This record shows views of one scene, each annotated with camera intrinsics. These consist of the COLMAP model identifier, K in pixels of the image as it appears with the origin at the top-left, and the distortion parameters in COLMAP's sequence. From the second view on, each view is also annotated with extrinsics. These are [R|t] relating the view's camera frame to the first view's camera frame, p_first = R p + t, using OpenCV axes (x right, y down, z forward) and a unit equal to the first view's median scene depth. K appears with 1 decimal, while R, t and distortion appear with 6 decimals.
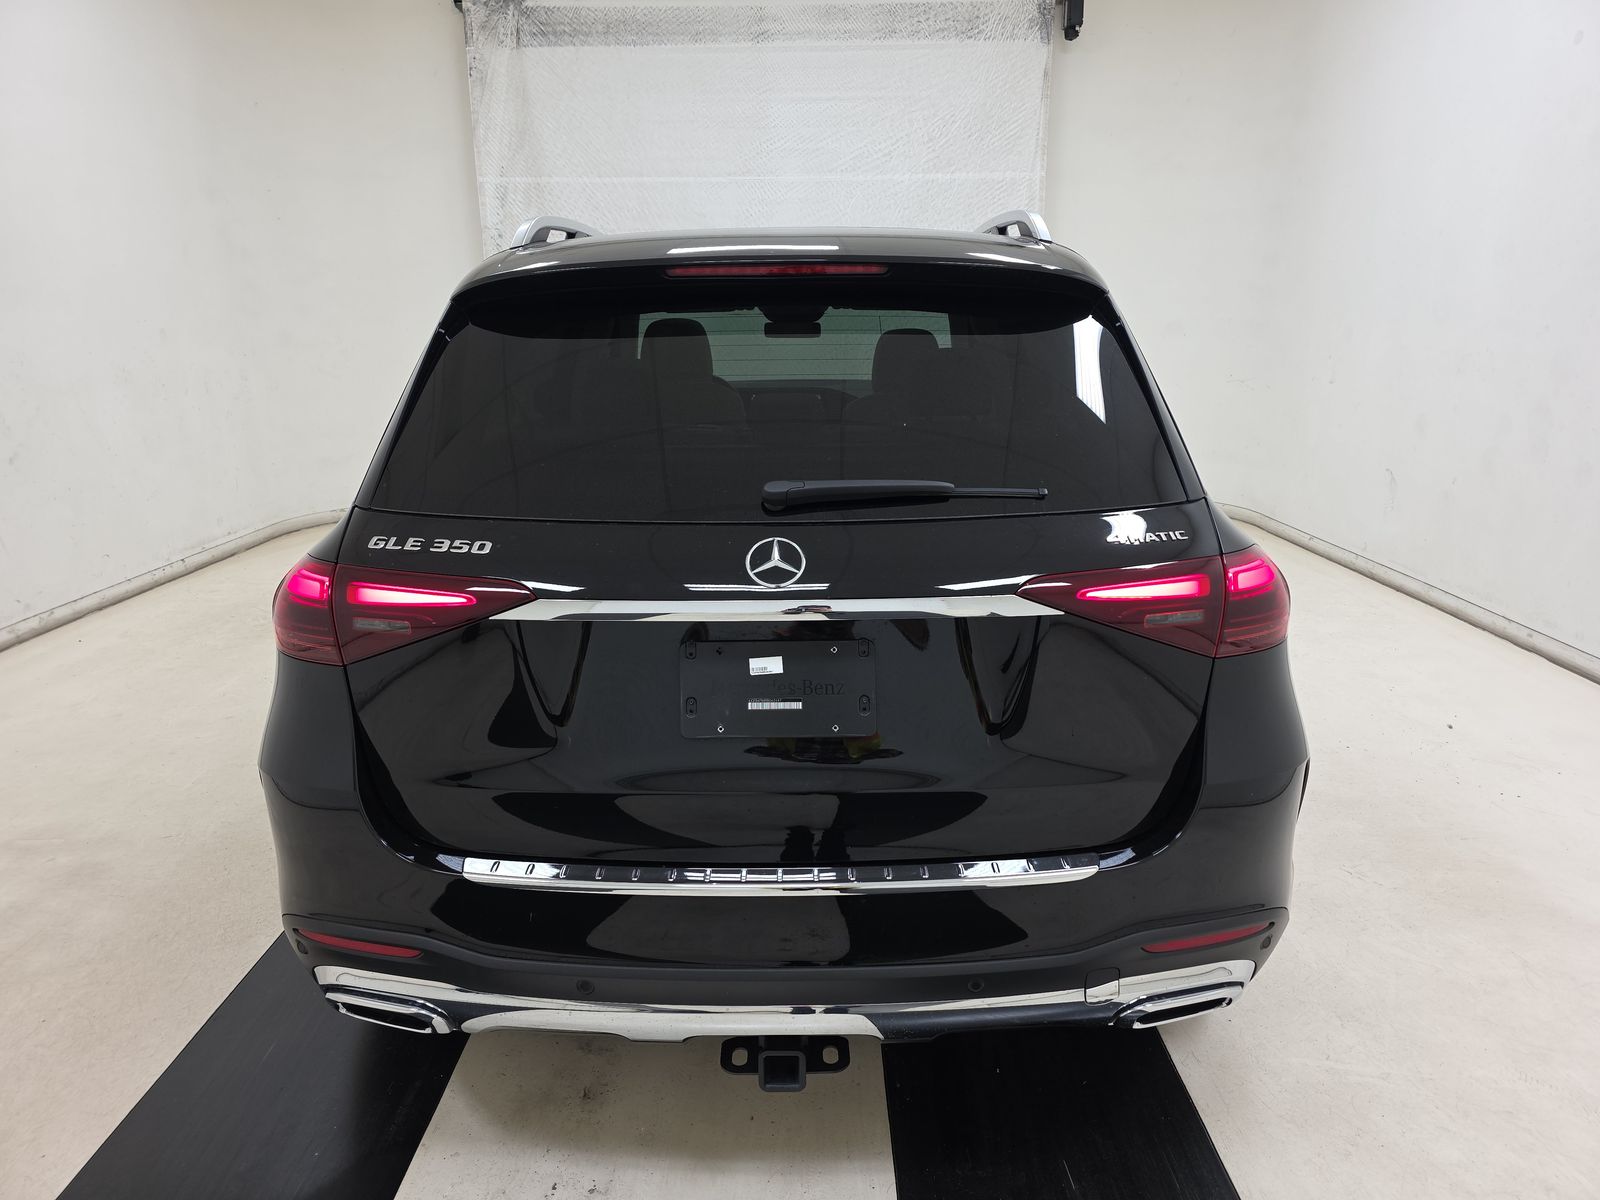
lens RADIAL K [[1070.8, 0, 805.0], [0, 1070.8, 603.0], [0, 0, 1]] dist [0.051816, -0.049901]
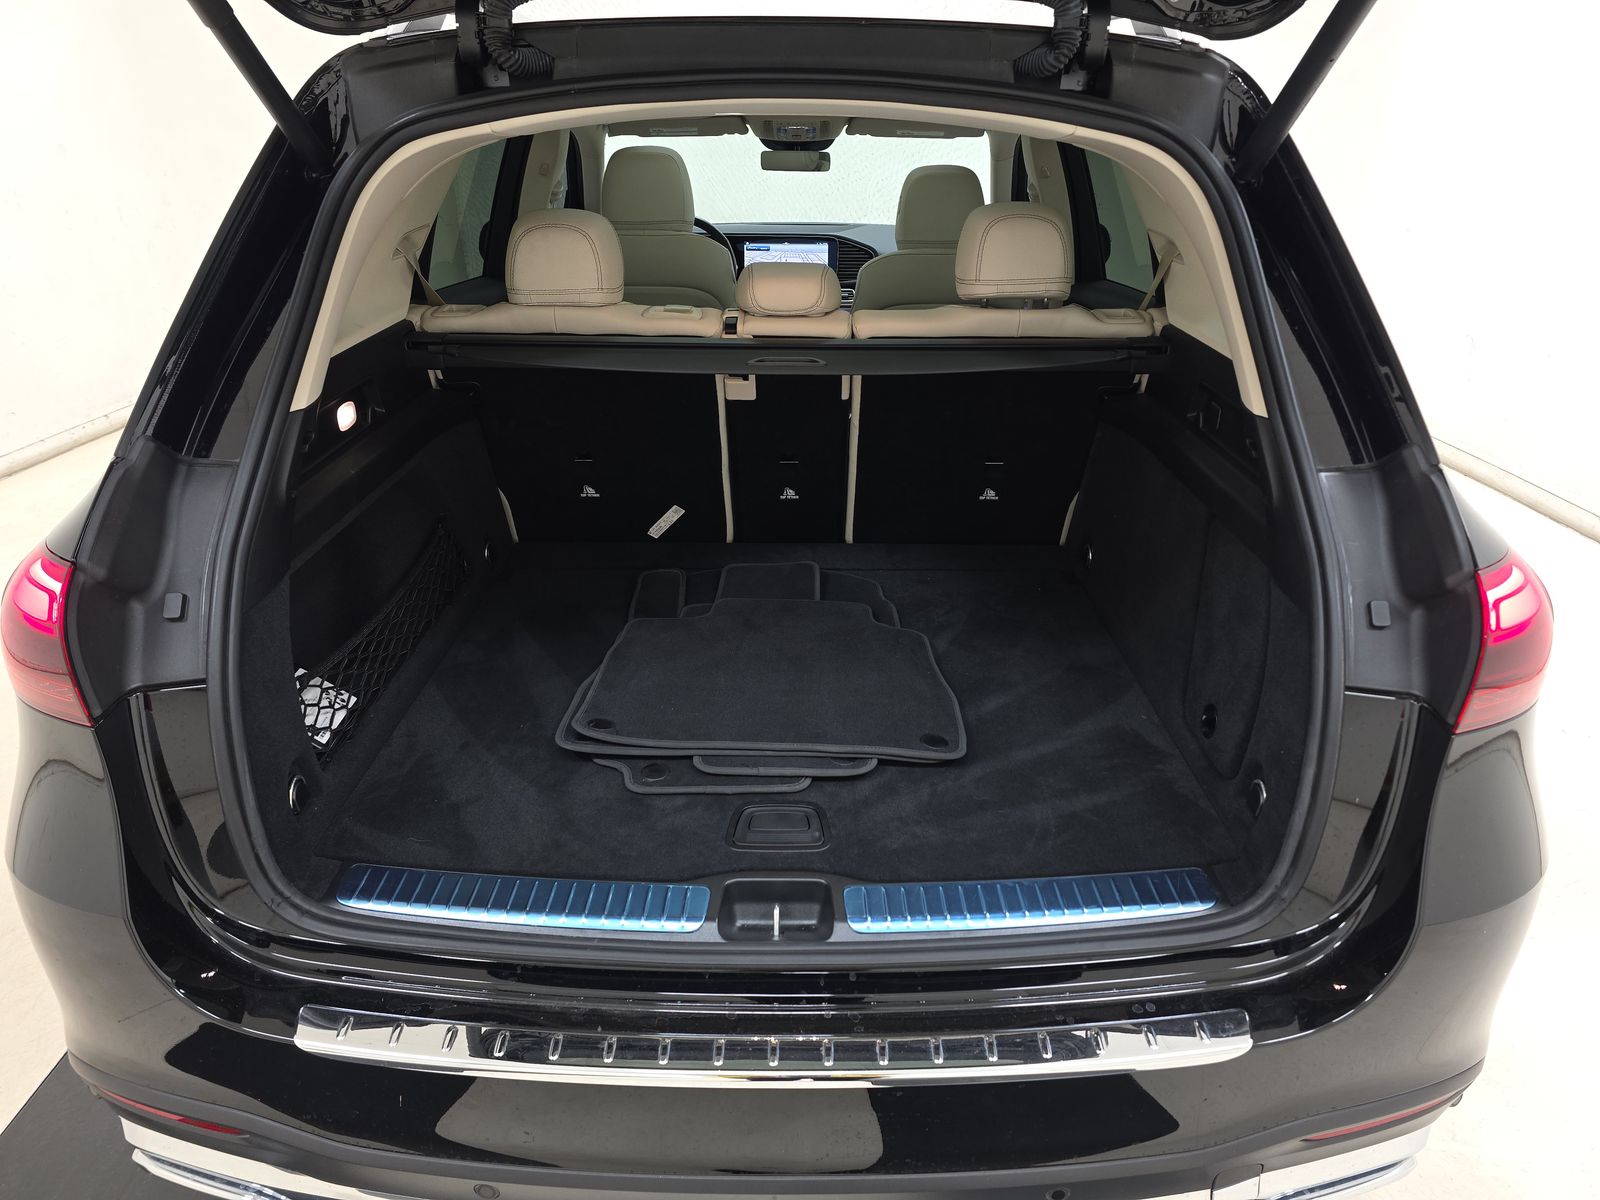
lens RADIAL K [[1070.8, 0, 805.0], [0, 1070.8, 603.0], [0, 0, 1]] dist [0.051816, -0.049901]
pose [[0.999874, 0.014551, 0.006336, -0.005578], [-0.015330, 0.988830, 0.148255, -0.056354], [-0.004108, -0.148334, 0.988929, 0.181855]]
